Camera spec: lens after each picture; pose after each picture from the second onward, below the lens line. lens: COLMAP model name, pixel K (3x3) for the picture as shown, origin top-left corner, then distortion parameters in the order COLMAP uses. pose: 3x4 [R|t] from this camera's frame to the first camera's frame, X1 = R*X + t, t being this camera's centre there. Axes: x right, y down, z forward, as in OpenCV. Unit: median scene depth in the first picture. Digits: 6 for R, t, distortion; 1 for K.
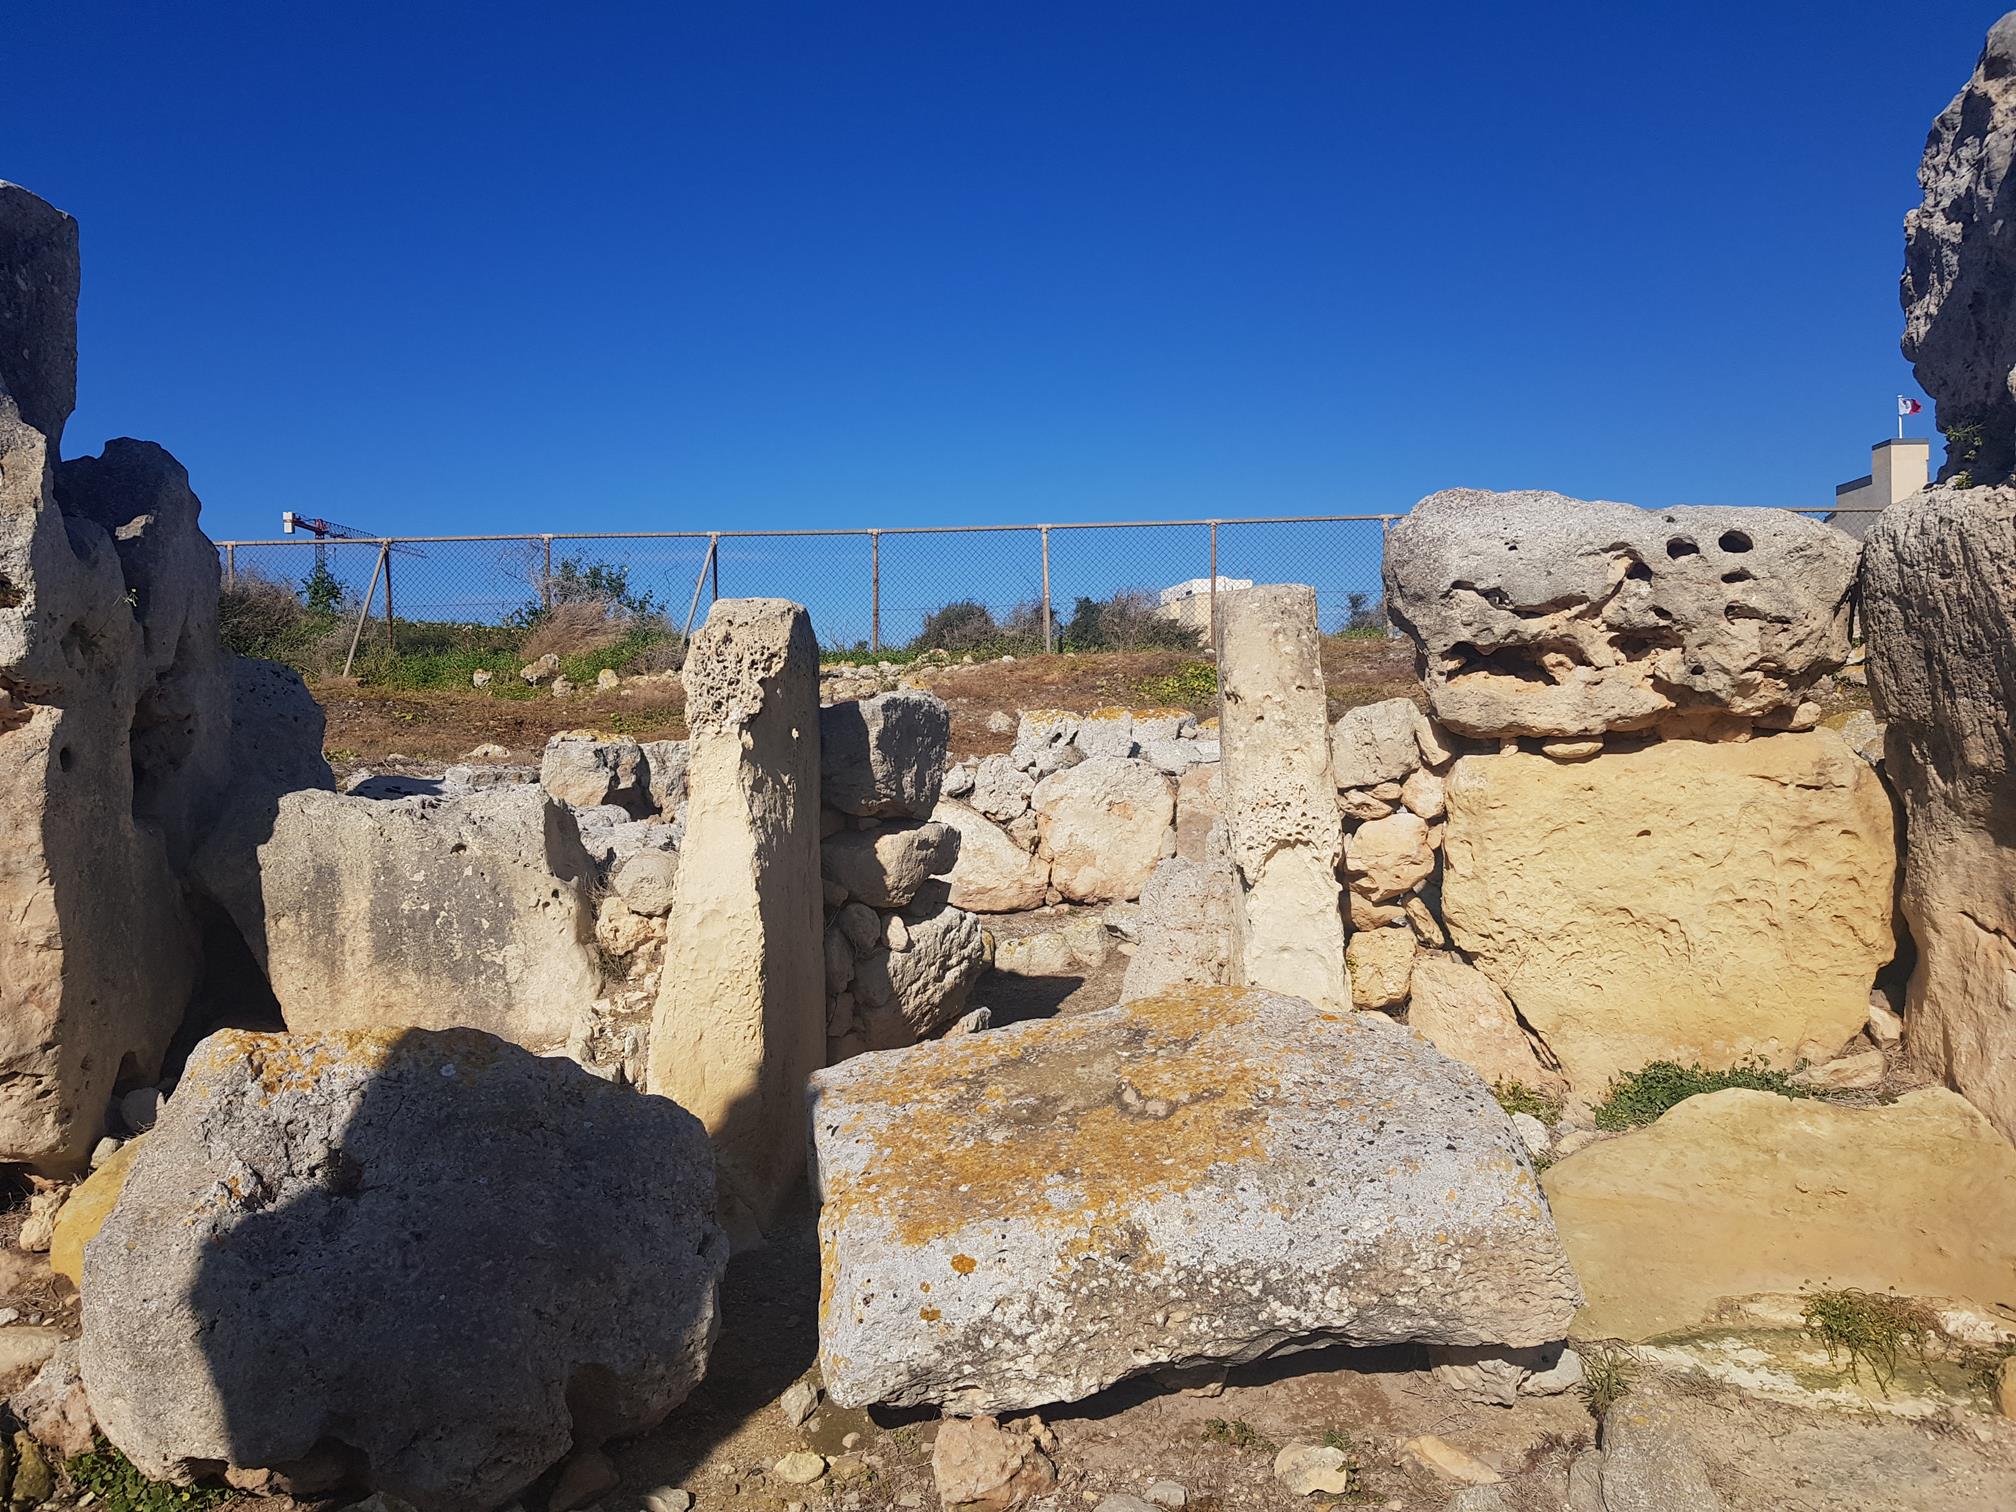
lens RADIAL K [[1558.3, 0, 962.9], [0, 1558.3, 731.0], [0, 0, 1]] dist [0.076765, -0.129348]
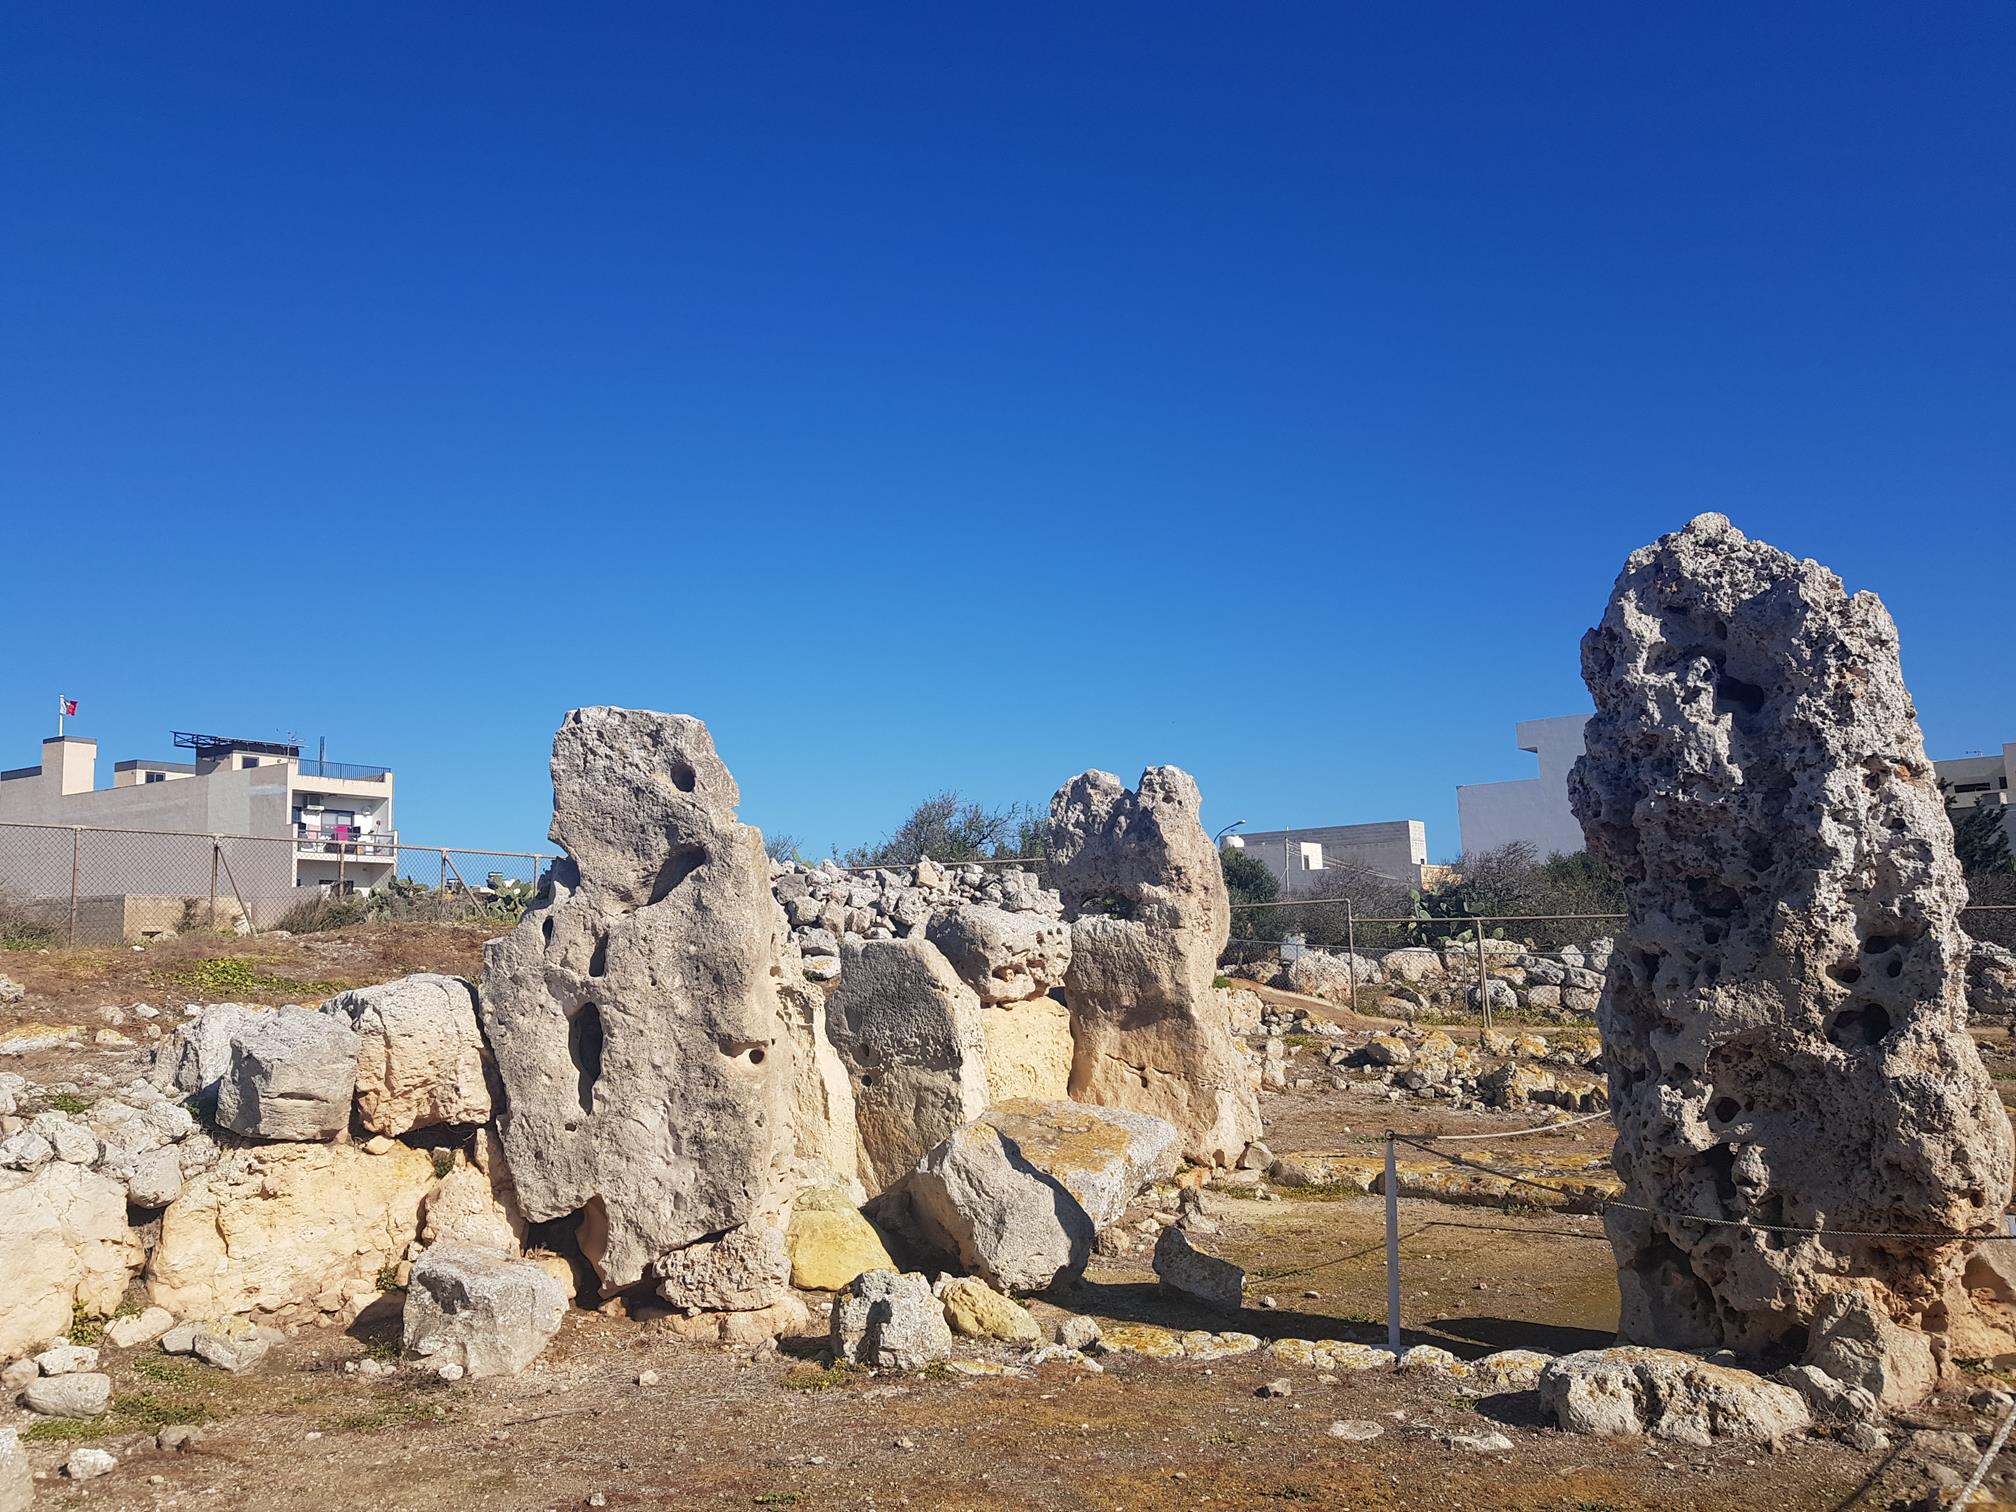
lens RADIAL K [[1558.3, 0, 962.9], [0, 1558.3, 731.0], [0, 0, 1]] dist [0.076765, -0.129348]
pose [[0.419937, 0.127562, 0.898544, -2.155610], [0.028954, 0.987686, -0.153749, -0.044976], [-0.907091, 0.090581, 0.411073, -0.070654]]
